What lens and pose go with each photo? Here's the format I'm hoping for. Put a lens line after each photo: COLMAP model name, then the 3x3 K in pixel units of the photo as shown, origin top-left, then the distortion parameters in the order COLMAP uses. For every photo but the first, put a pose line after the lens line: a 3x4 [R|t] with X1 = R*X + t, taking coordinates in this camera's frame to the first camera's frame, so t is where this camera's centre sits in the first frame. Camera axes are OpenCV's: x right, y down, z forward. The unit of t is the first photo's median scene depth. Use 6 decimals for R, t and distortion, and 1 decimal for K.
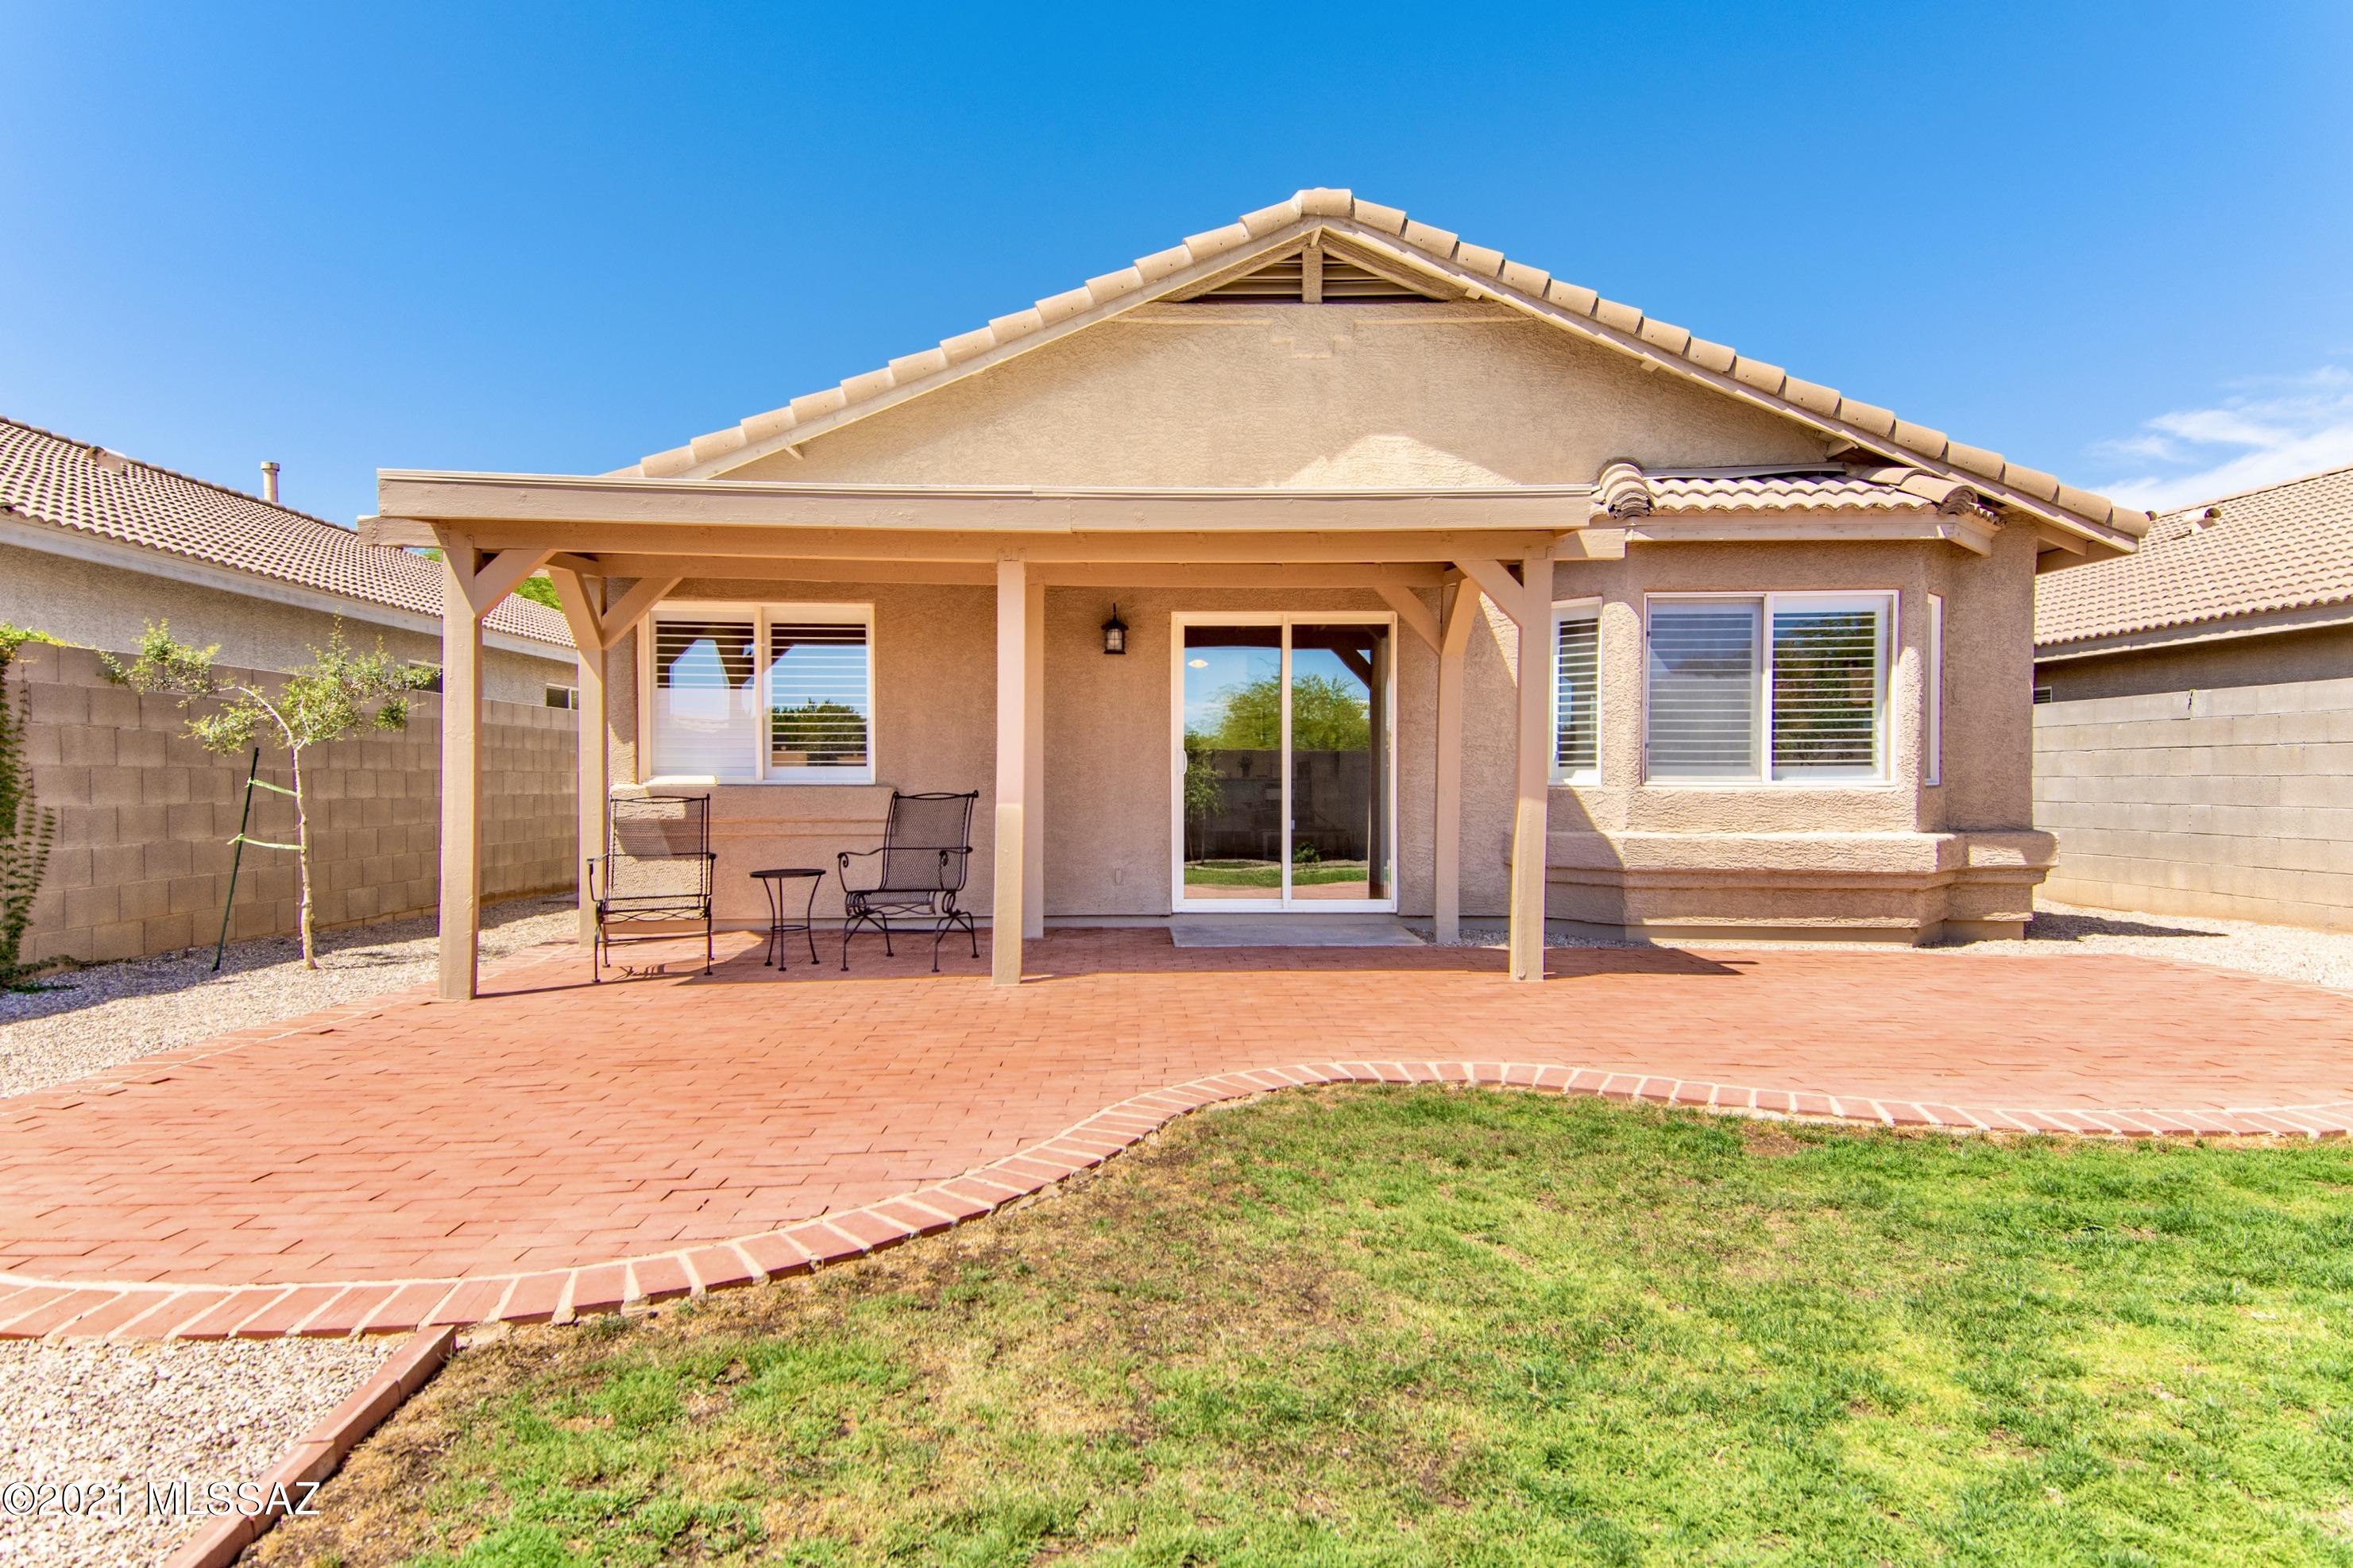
lens RADIAL K [[1378.0, 0, 1141.1], [0, 1378.0, 782.1], [0, 0, 1]] dist [0.170882, -0.160389]
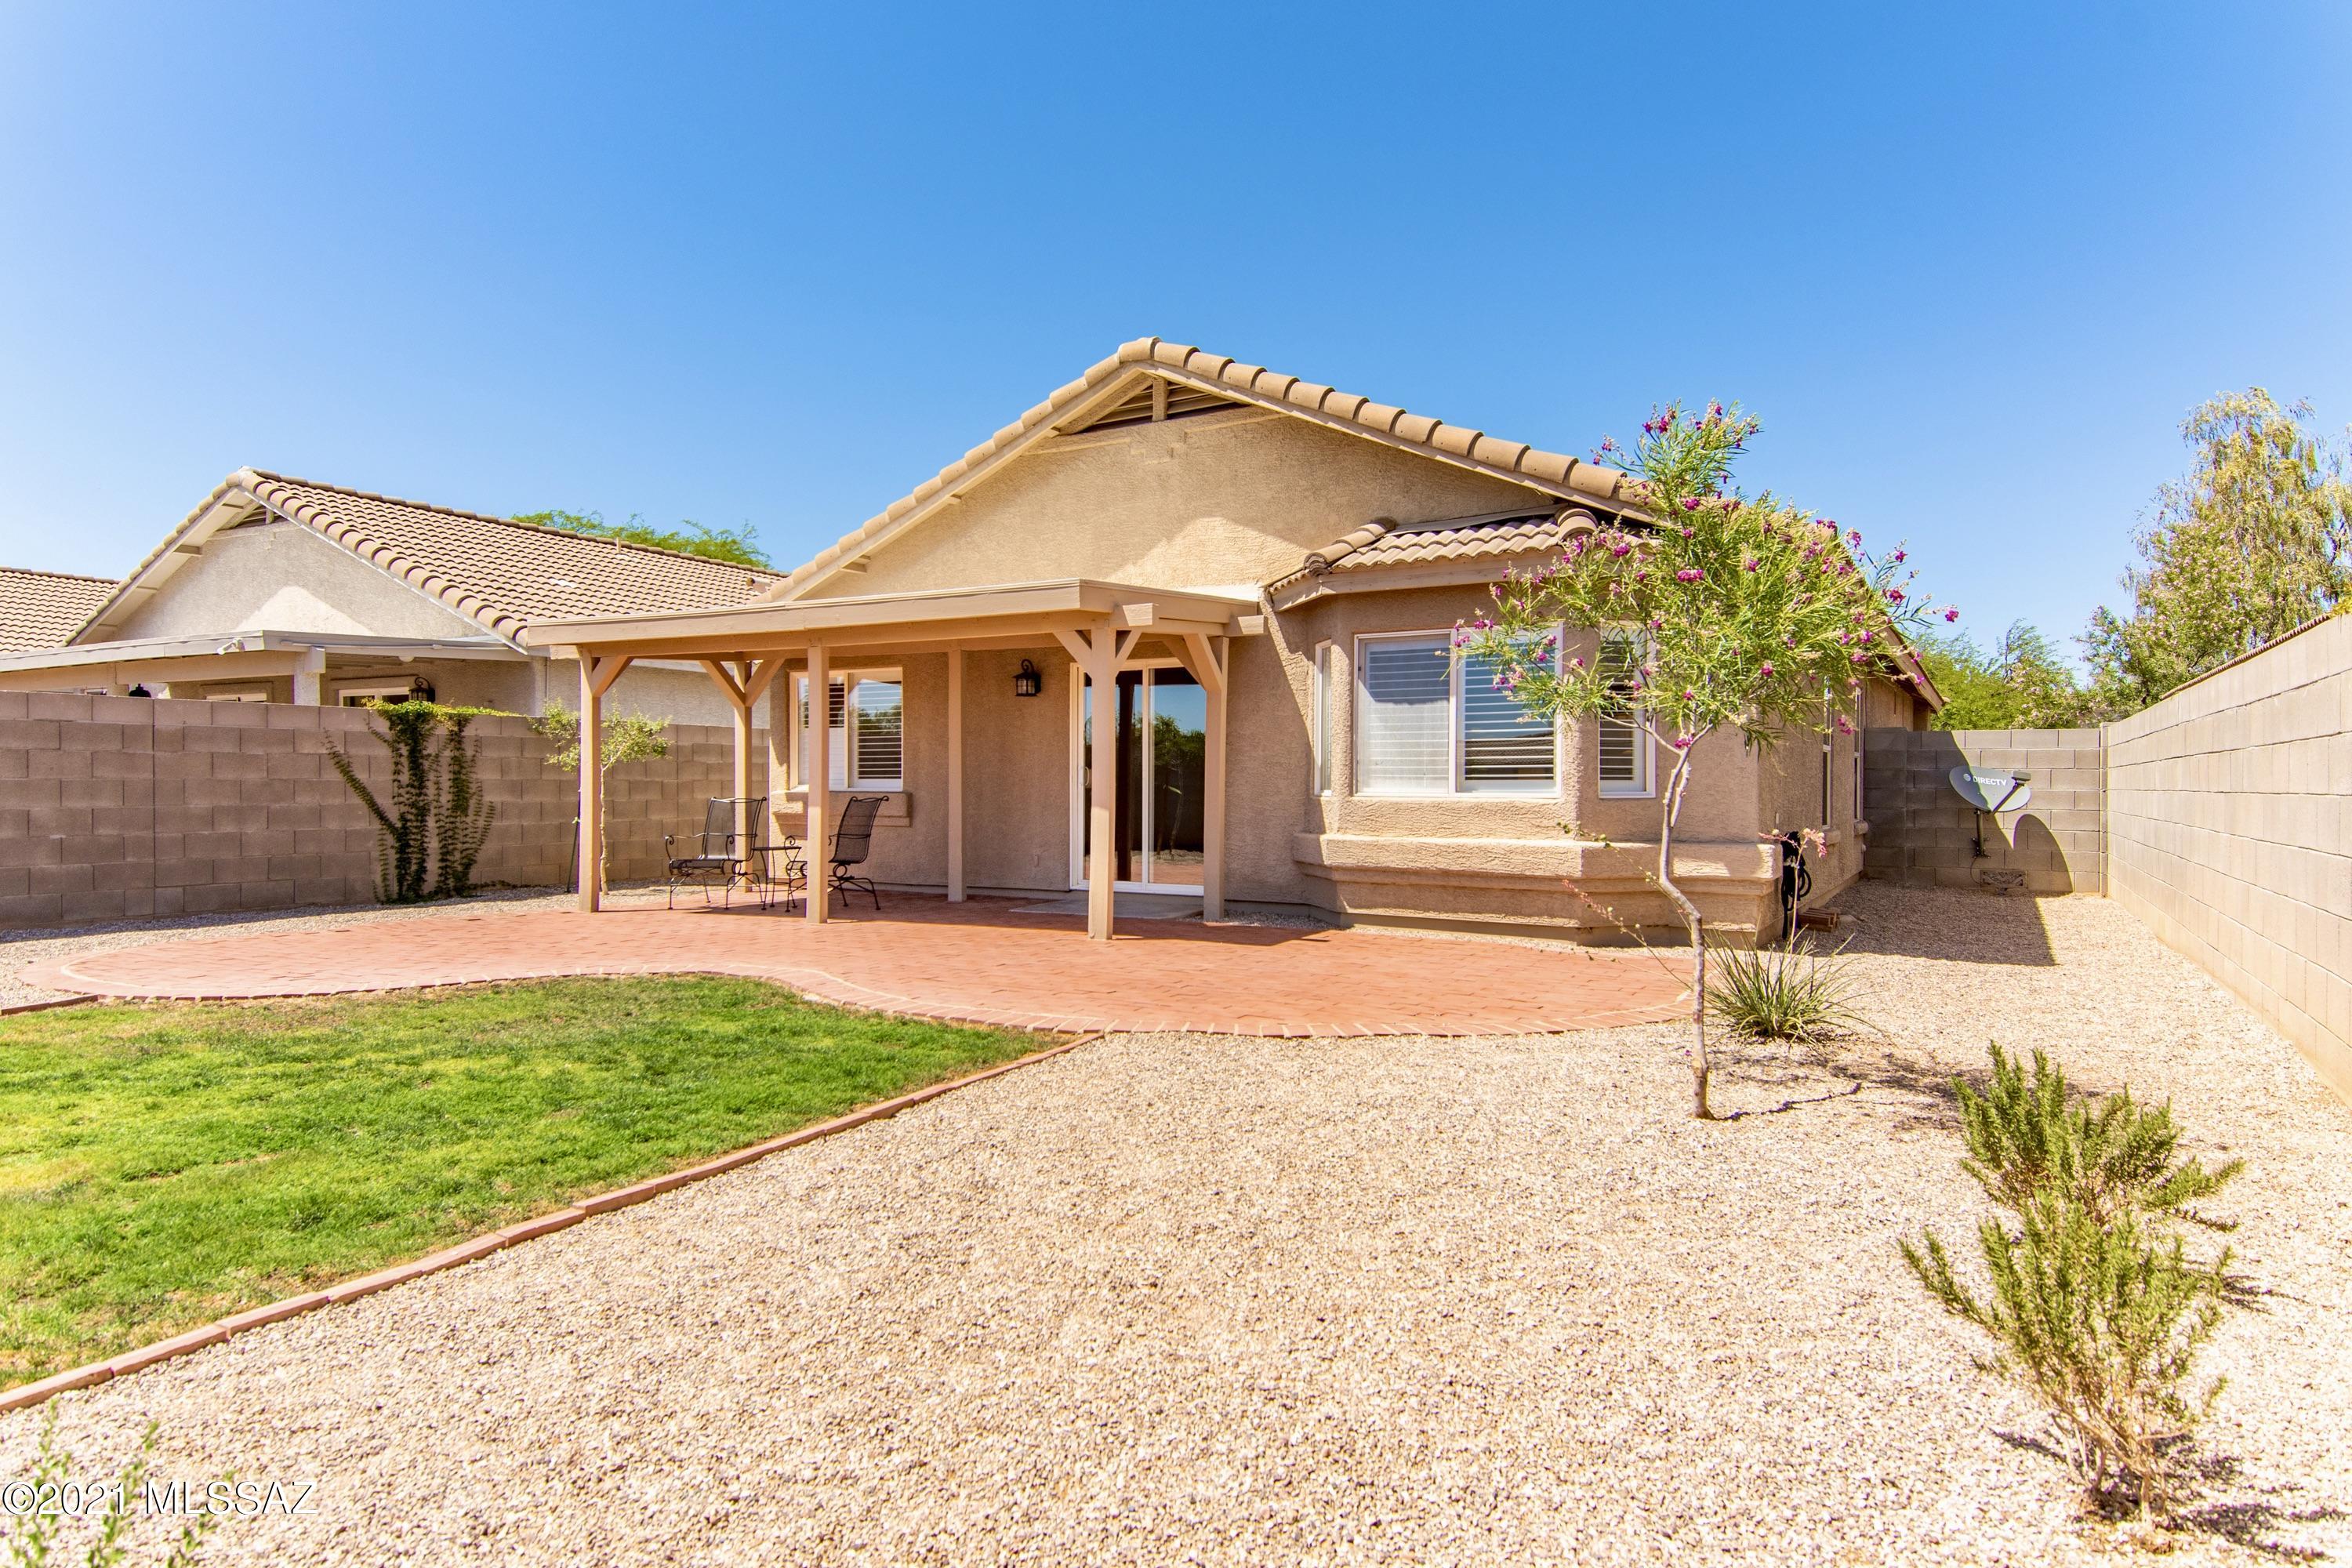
lens RADIAL K [[1402.5, 0, 1232.4], [0, 1402.5, 774.8], [0, 0, 1]] dist [0.148920, -0.172802]
pose [[0.842147, -0.000237, -0.539248, 0.908923], [-0.003515, 0.999976, -0.005928, -0.008205], [0.539237, 0.006888, 0.842126, -0.059521]]
